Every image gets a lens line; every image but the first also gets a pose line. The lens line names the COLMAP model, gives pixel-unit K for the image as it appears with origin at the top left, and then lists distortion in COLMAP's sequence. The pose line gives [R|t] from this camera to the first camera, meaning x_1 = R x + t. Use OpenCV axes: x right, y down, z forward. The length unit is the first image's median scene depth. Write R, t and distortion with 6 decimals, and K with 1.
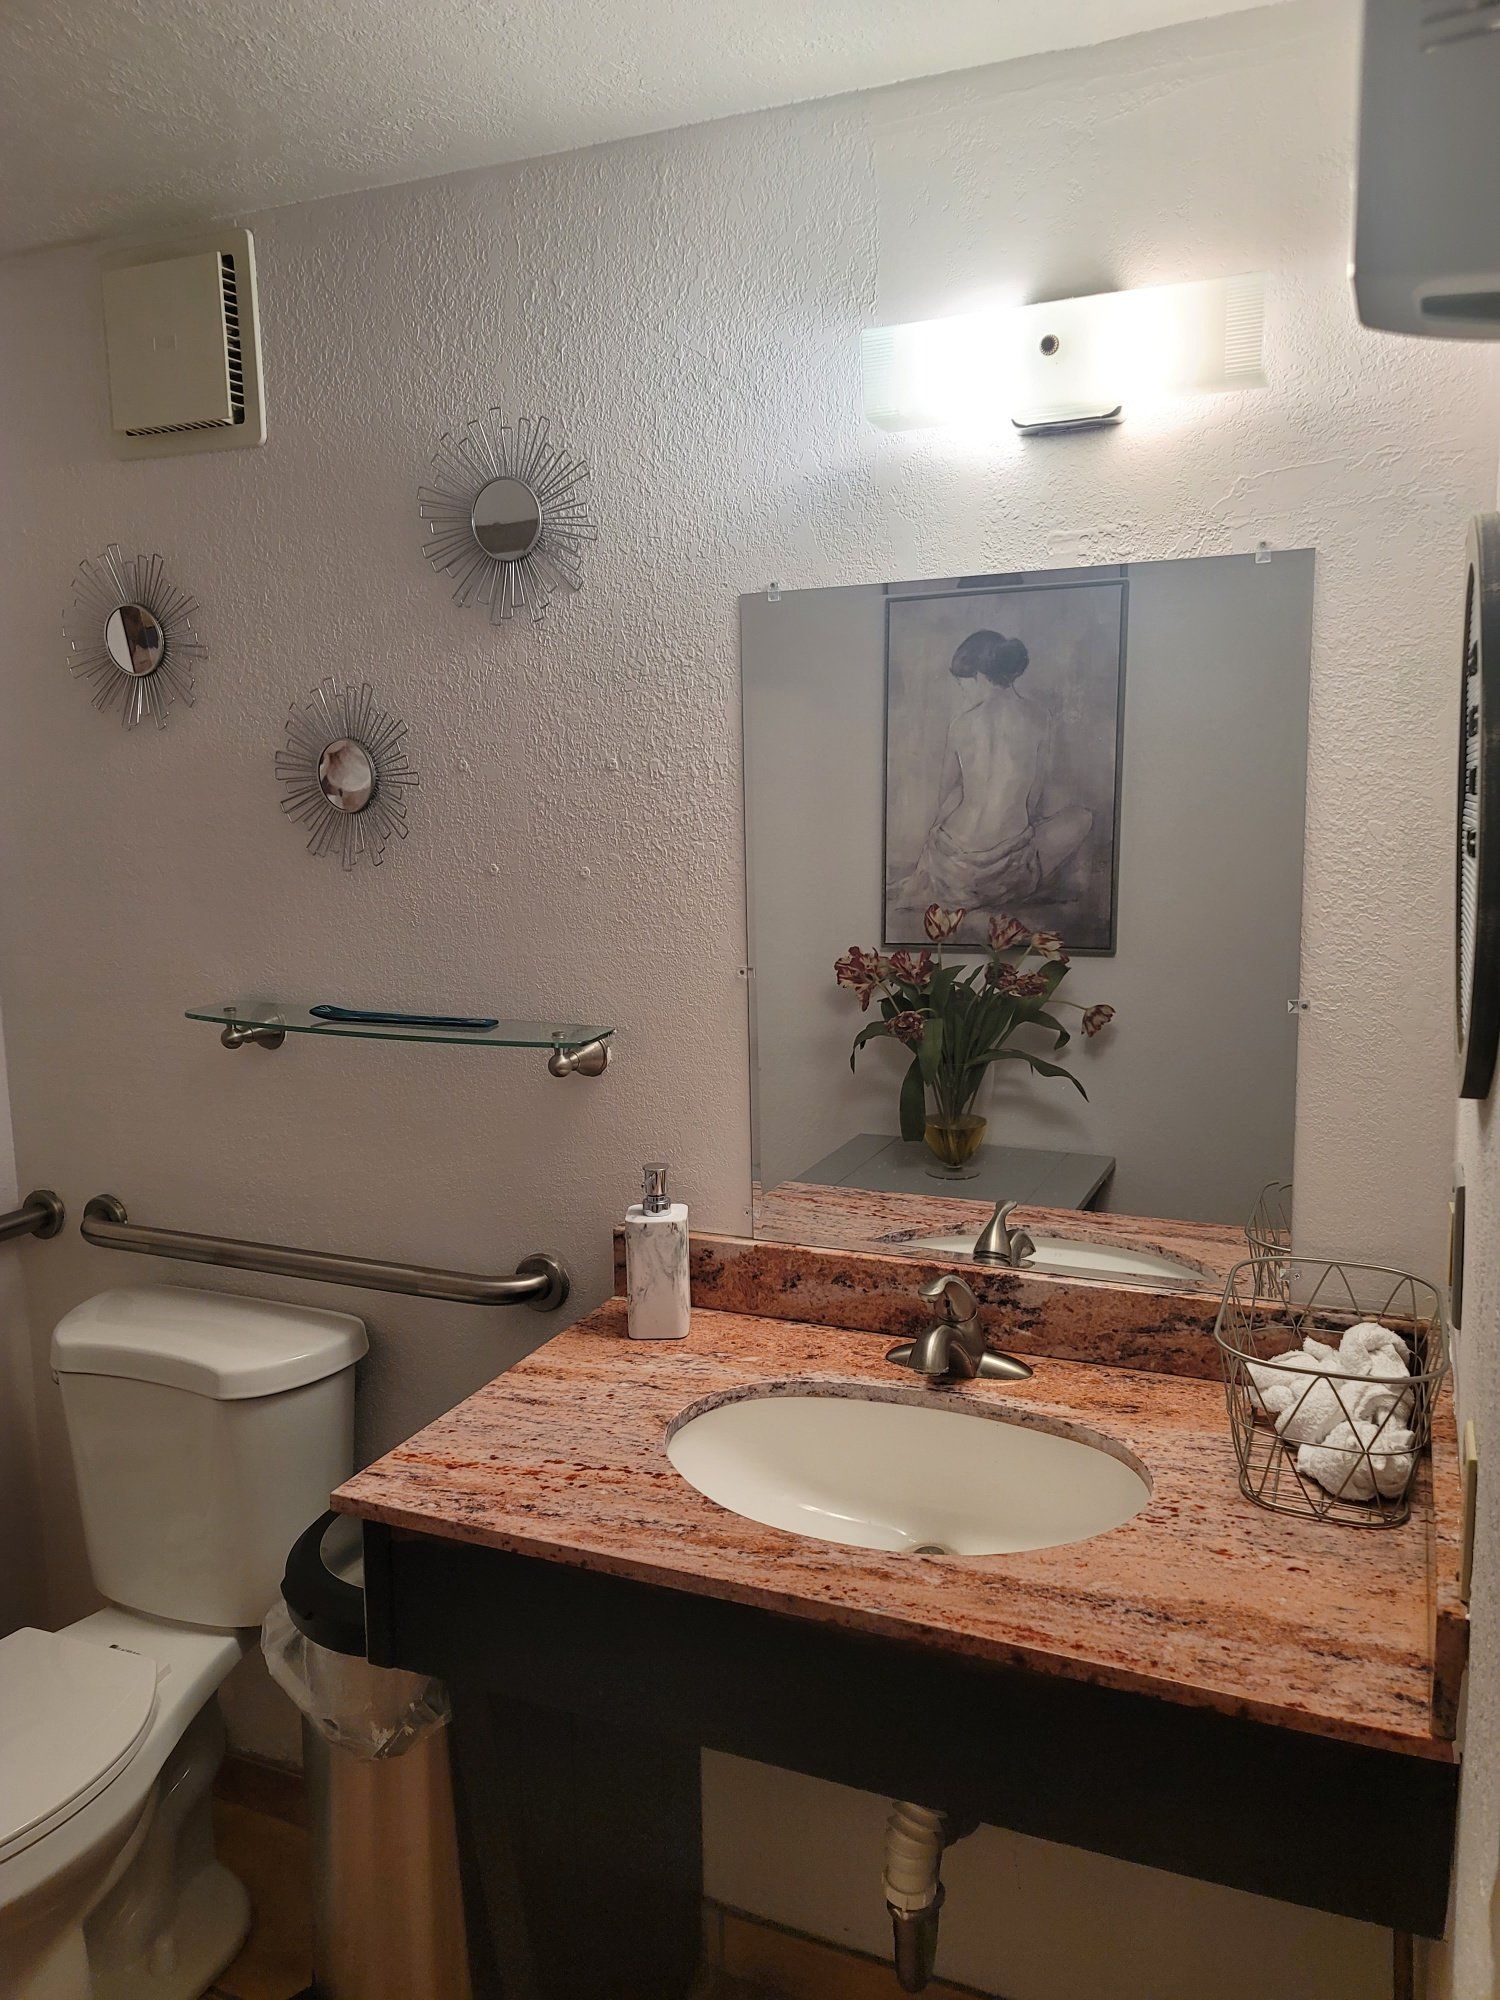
lens RADIAL K [[1450.9, 0, 742.9], [0, 1450.9, 998.9], [0, 0, 1]] dist [0.088317, -0.071293]
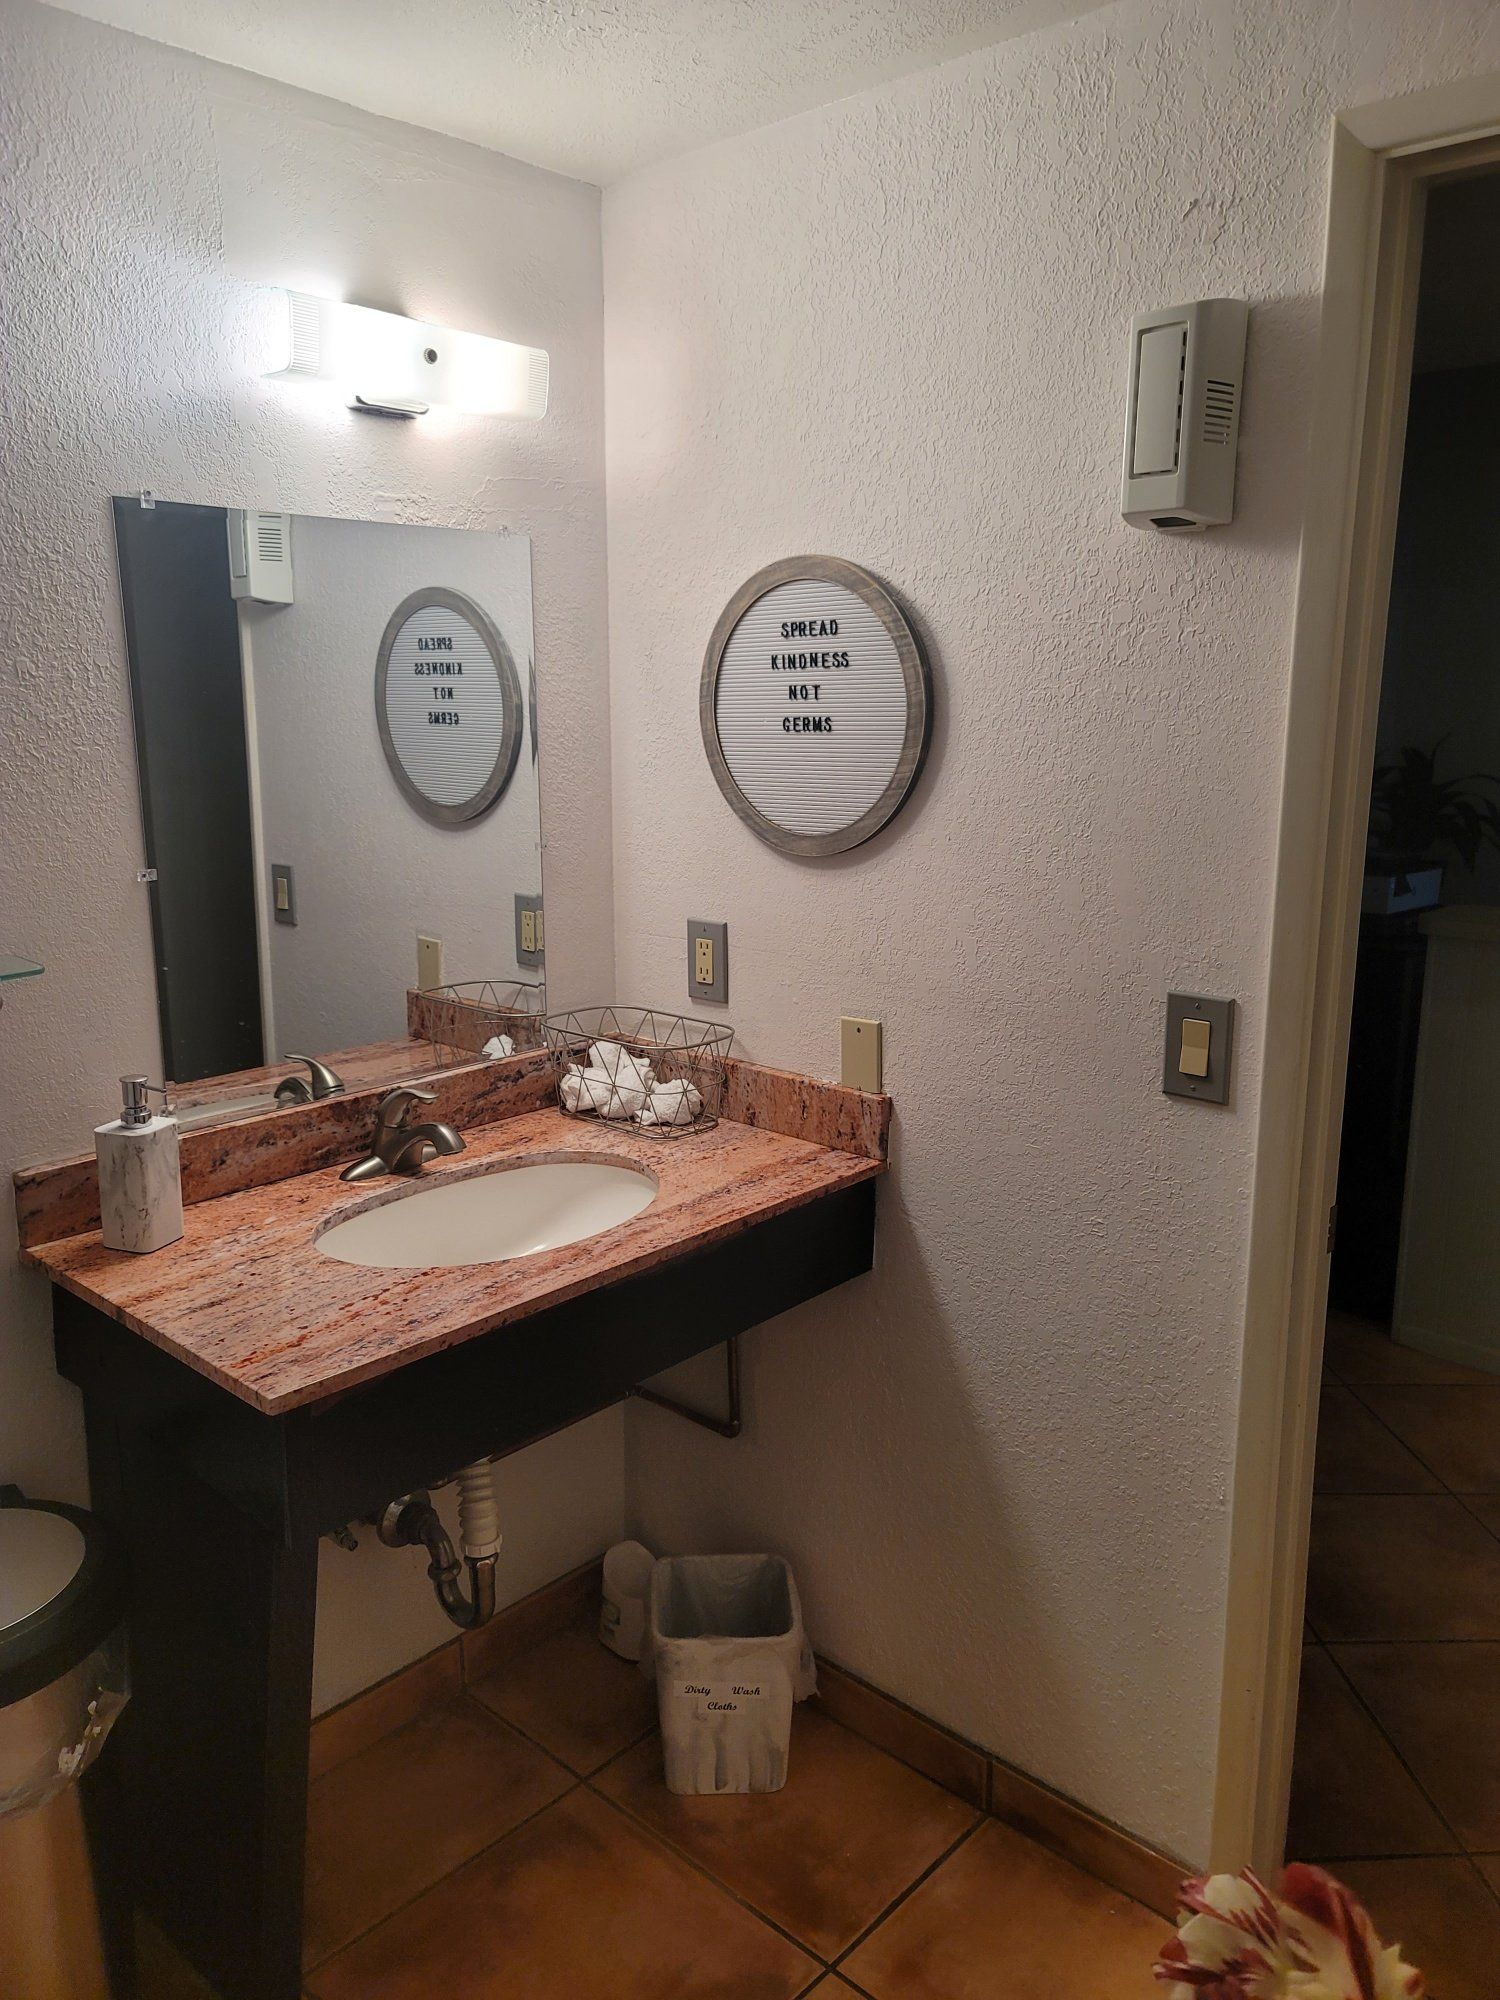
lens RADIAL K [[1450.9, 0, 734.5], [0, 1450.9, 994.7], [0, 0, 1]] dist [0.088317, -0.071293]
pose [[0.339993, -0.177431, 0.923538, -0.917482], [0.135714, 0.981018, 0.138512, -0.025555], [-0.930584, 0.078244, 0.357620, 0.286315]]
